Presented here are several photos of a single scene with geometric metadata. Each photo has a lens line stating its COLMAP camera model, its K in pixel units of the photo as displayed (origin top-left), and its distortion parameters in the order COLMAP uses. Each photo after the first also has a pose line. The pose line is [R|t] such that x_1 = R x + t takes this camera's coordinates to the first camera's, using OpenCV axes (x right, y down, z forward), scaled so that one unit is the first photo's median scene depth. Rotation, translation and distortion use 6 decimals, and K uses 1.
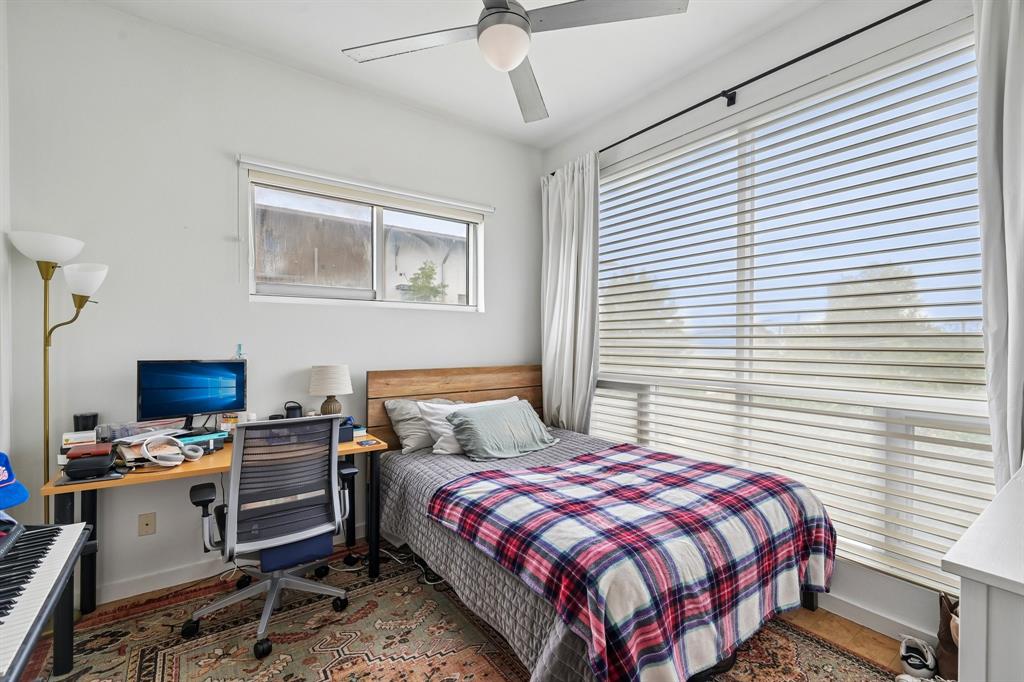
lens RADIAL K [[448.4, 0, 515.5], [0, 448.4, 342.7], [0, 0, 1]] dist [-0.002770, 0.001709]
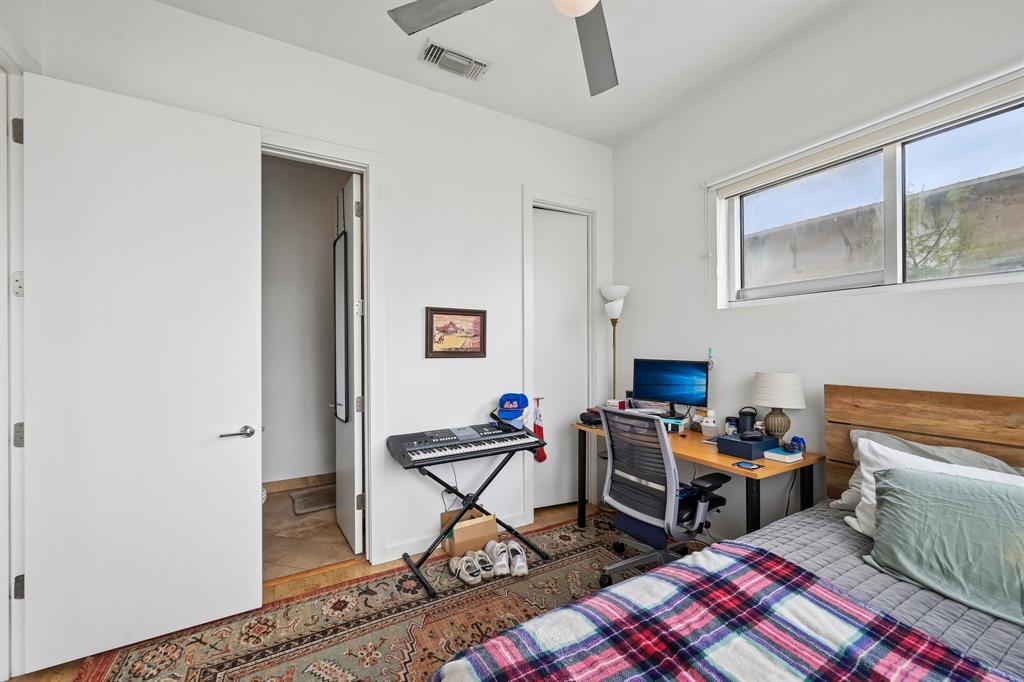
lens RADIAL K [[412.5, 0, 517.8], [0, 412.5, 344.4], [0, 0, 1]] dist [-0.001194, 0.000494]
pose [[-0.128493, -0.008479, -0.991674, 0.521144], [0.000072, 0.999963, -0.008559, 0.002709], [0.991710, -0.001171, -0.128487, 0.711392]]
